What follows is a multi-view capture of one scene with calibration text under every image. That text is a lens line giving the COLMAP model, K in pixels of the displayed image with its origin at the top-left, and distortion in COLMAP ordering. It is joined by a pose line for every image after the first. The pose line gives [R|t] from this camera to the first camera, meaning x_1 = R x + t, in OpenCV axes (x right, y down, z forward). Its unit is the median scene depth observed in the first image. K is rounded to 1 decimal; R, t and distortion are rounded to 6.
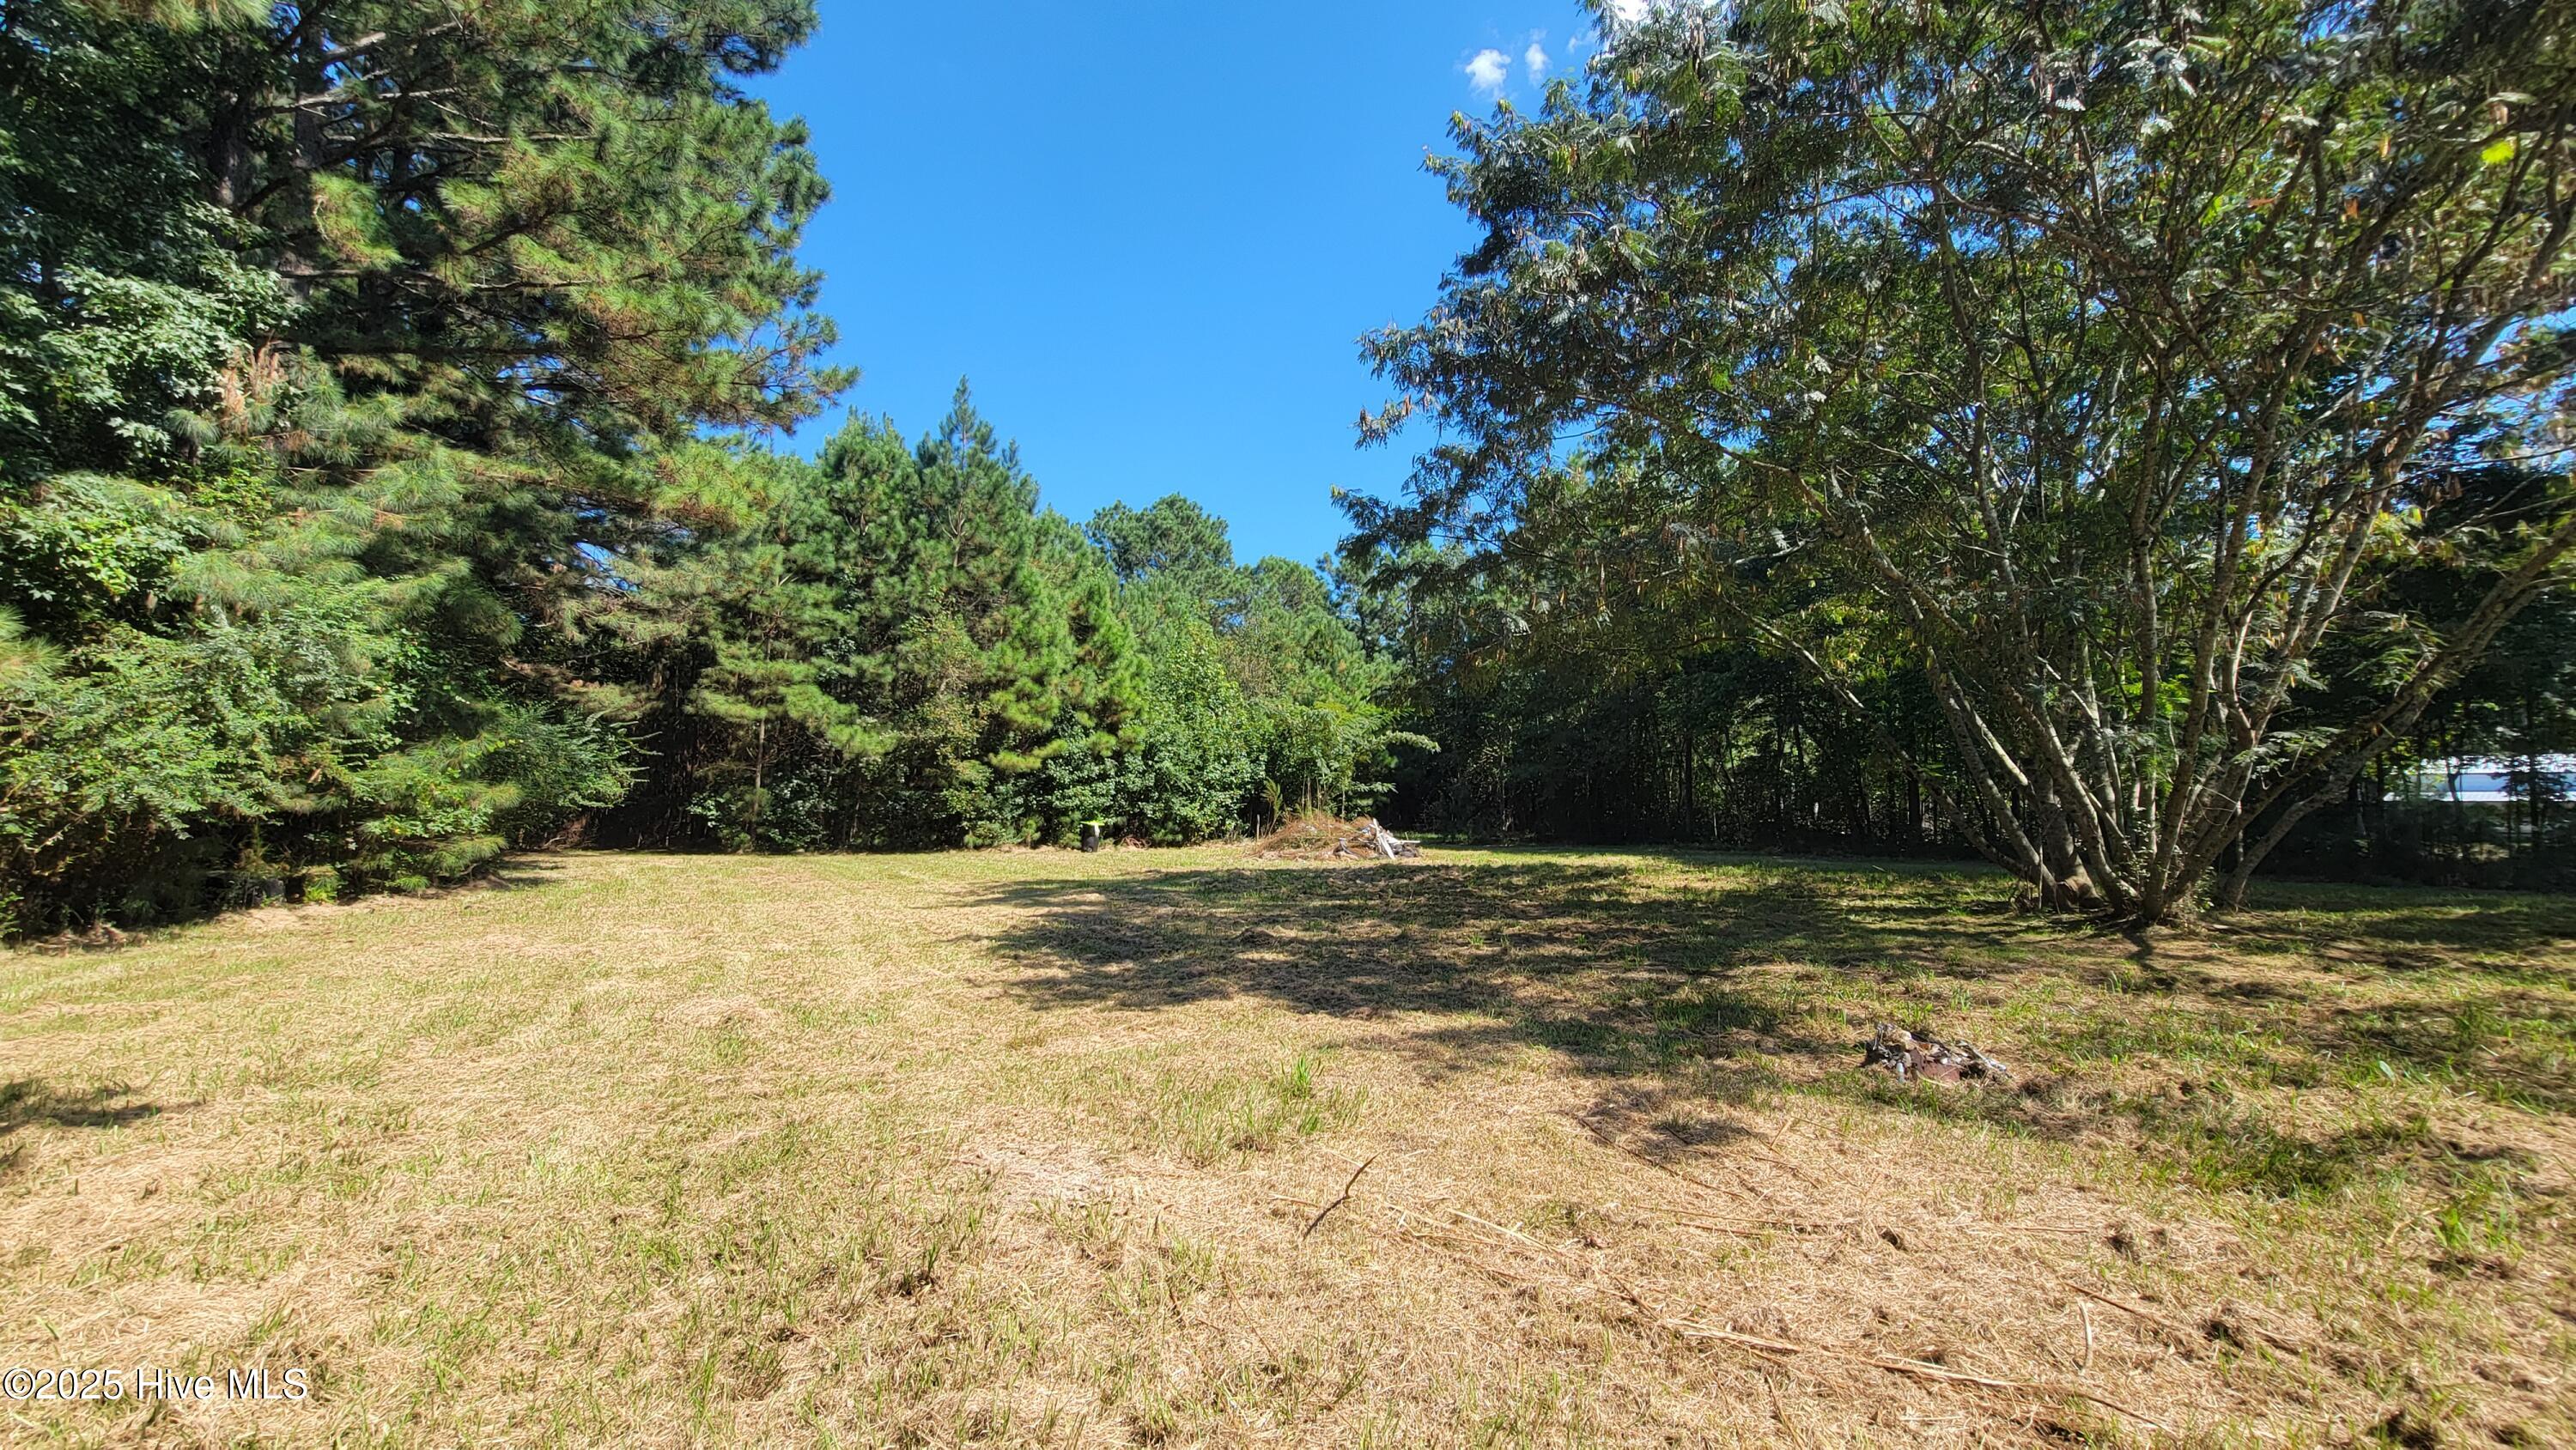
lens RADIAL K [[1058.1, 0, 1288.0], [0, 1058.1, 725.0], [0, 0, 1]] dist [0.000092, -0.000097]
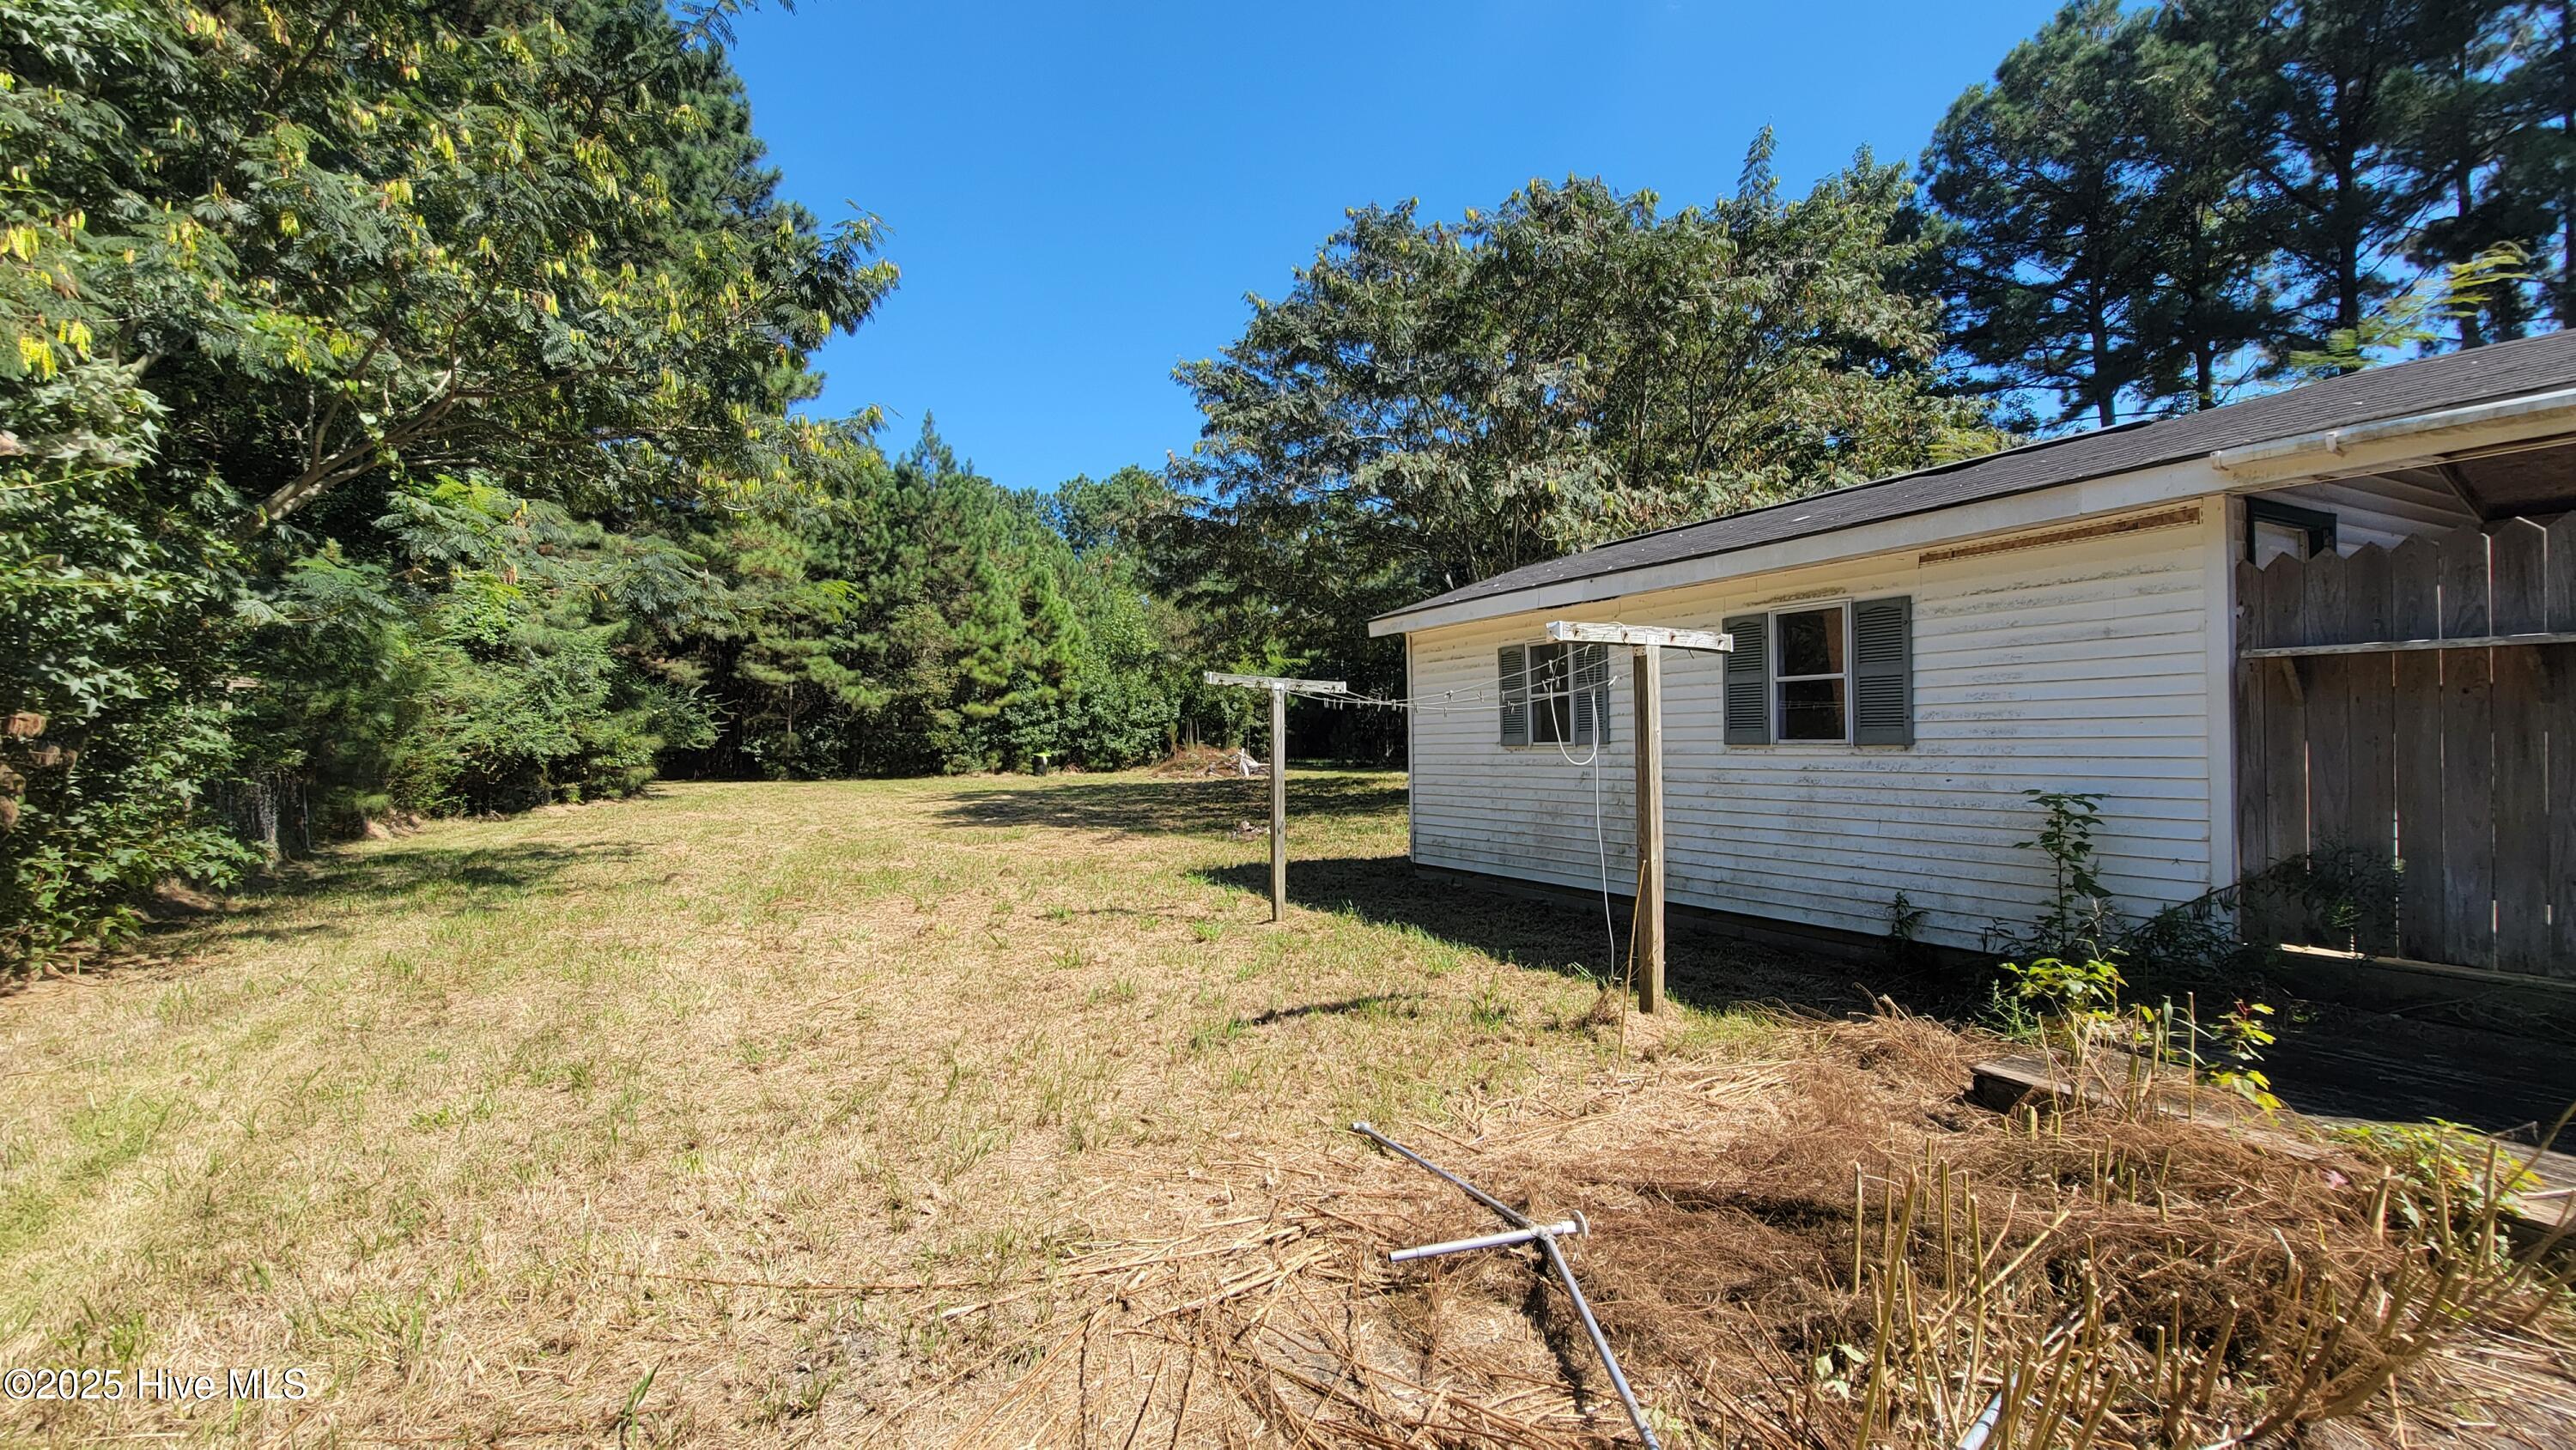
lens RADIAL K [[1039.5, 0, 1289.8], [0, 1039.5, 729.8], [0, 0, 1]] dist [-0.001846, -0.000113]
pose [[0.999867, -0.014636, 0.007214, 0.321839], [0.014094, 0.997439, 0.070126, -0.069295], [-0.008222, -0.070015, 0.997512, -0.825086]]
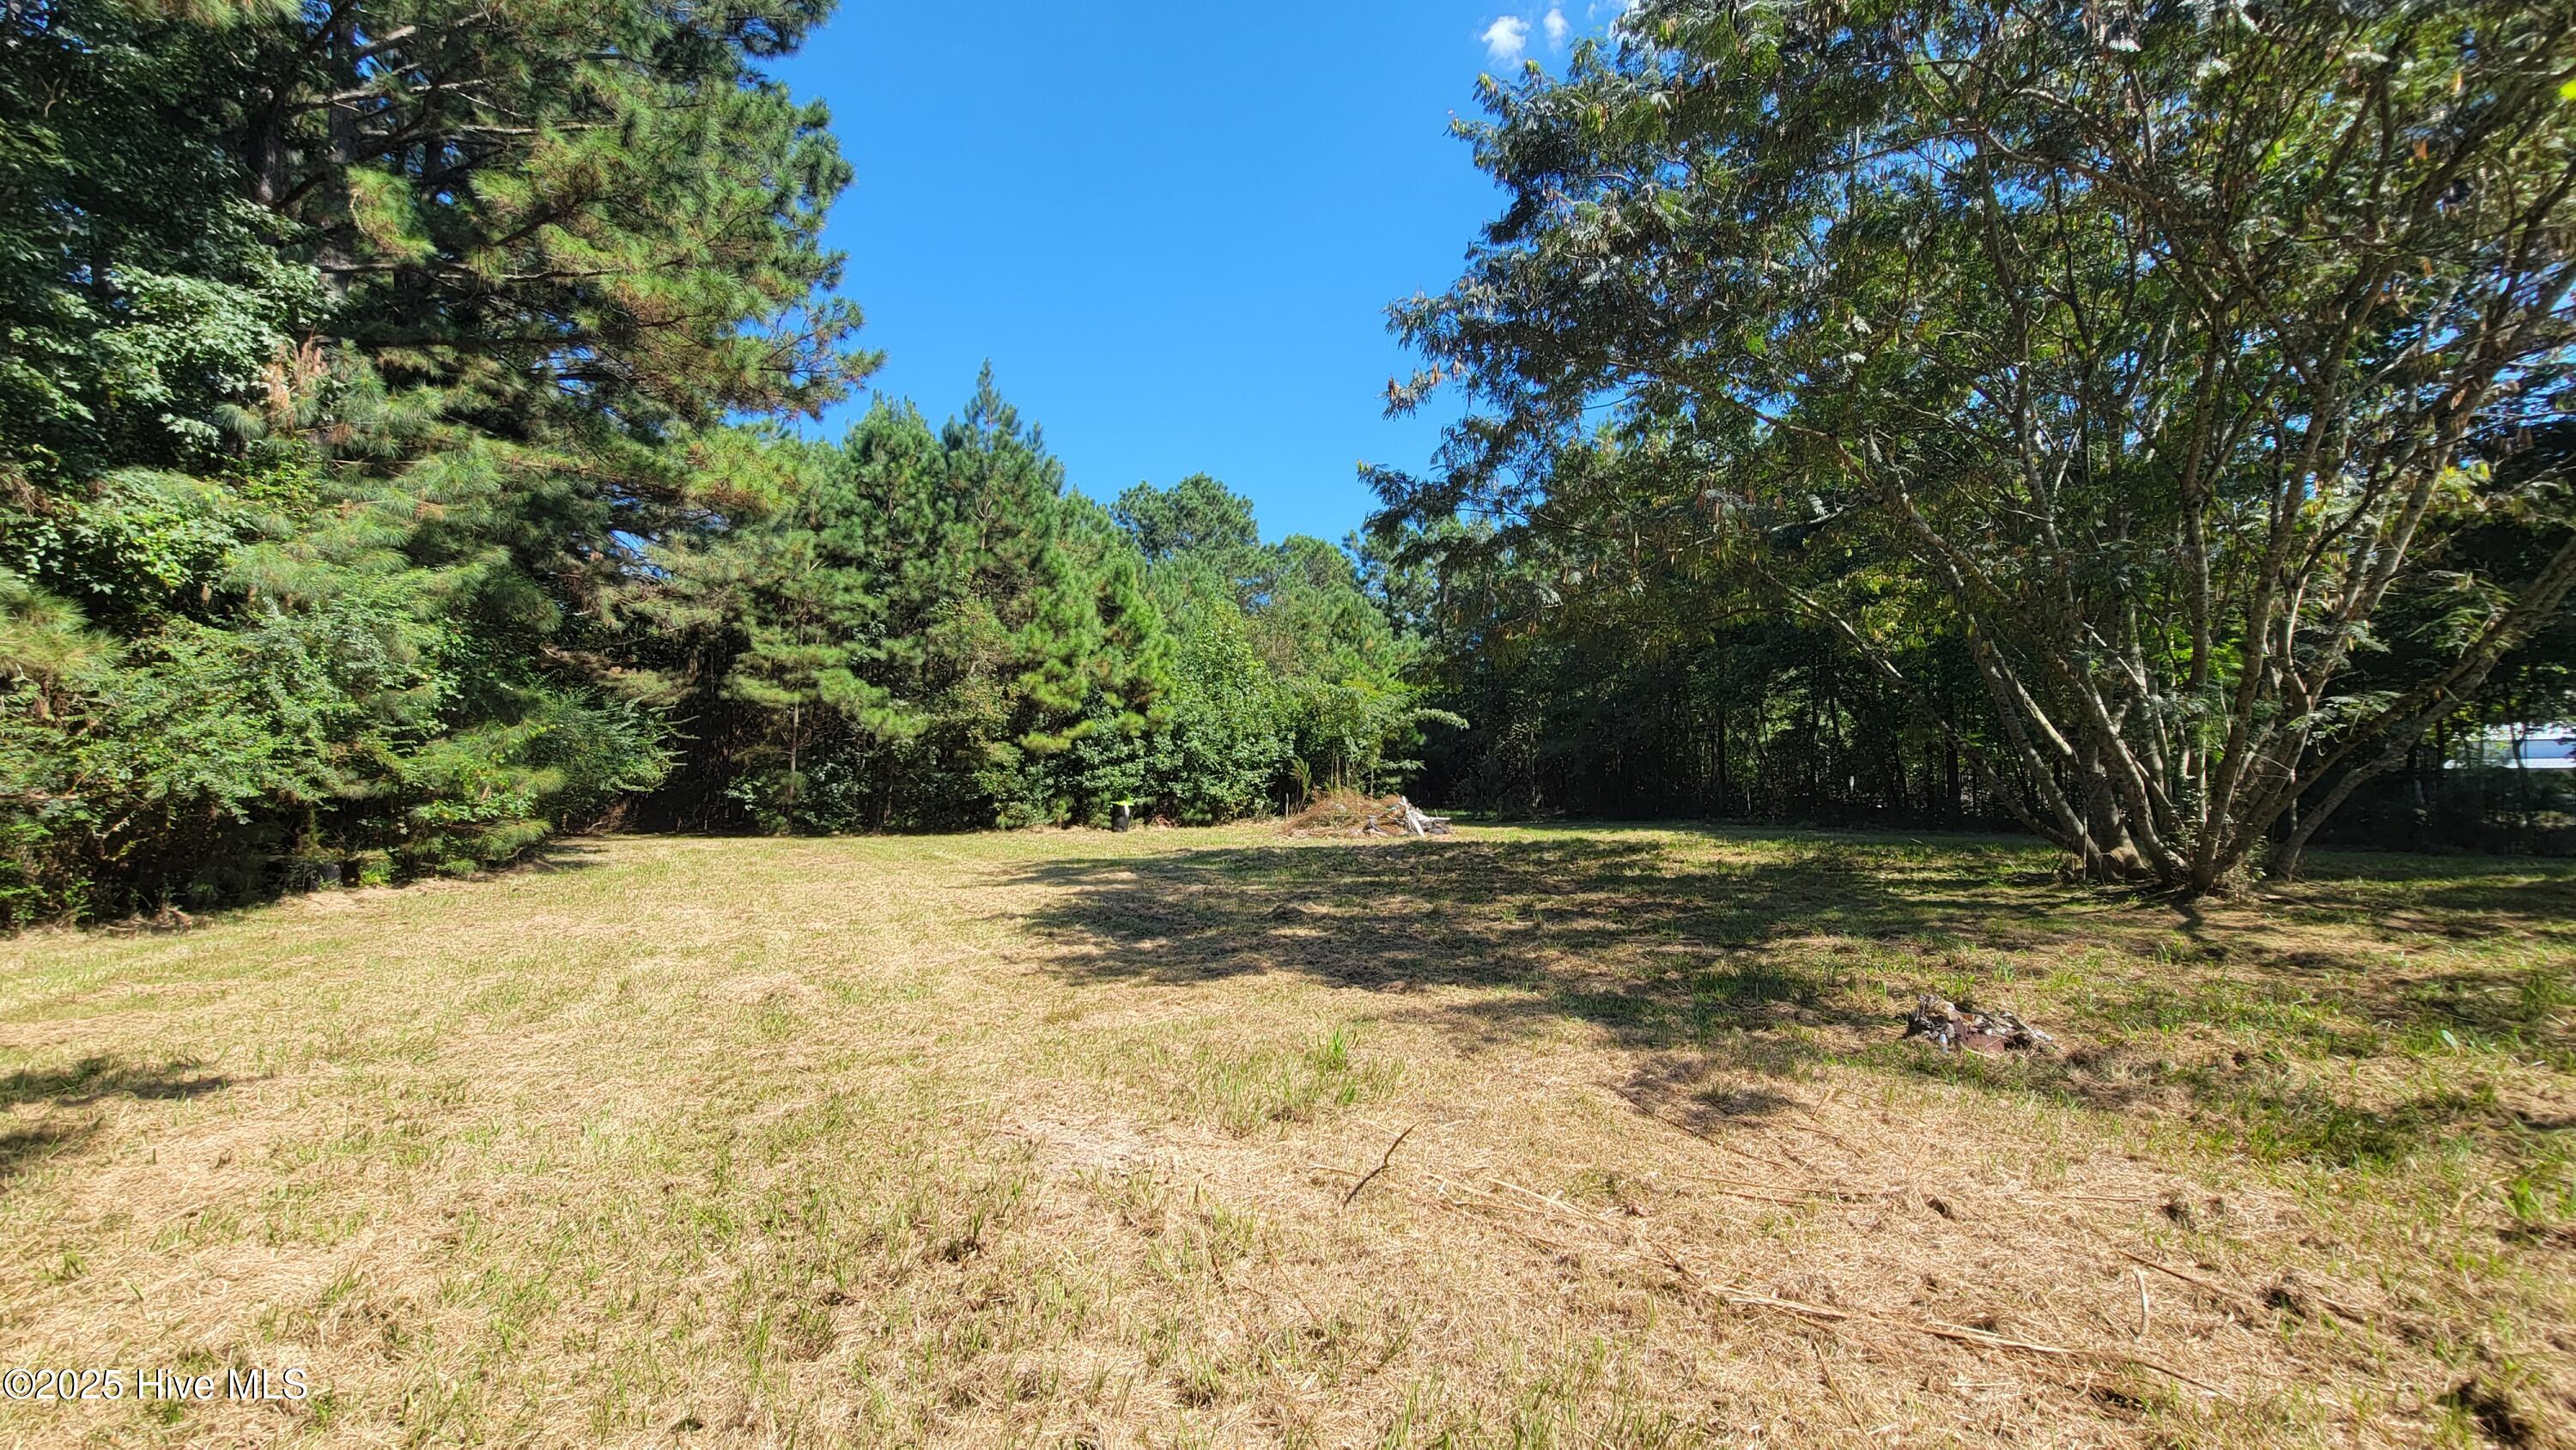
lens RADIAL K [[1058.5, 0, 1287.8], [0, 1058.5, 724.1], [0, 0, 1]] dist [-0.000768, 0.000374]
pose [[0.999602, -0.010548, -0.026149, -0.001562], [0.011038, 0.999765, 0.018682, 0.001829], [0.025946, -0.018964, 0.999483, 0.000811]]
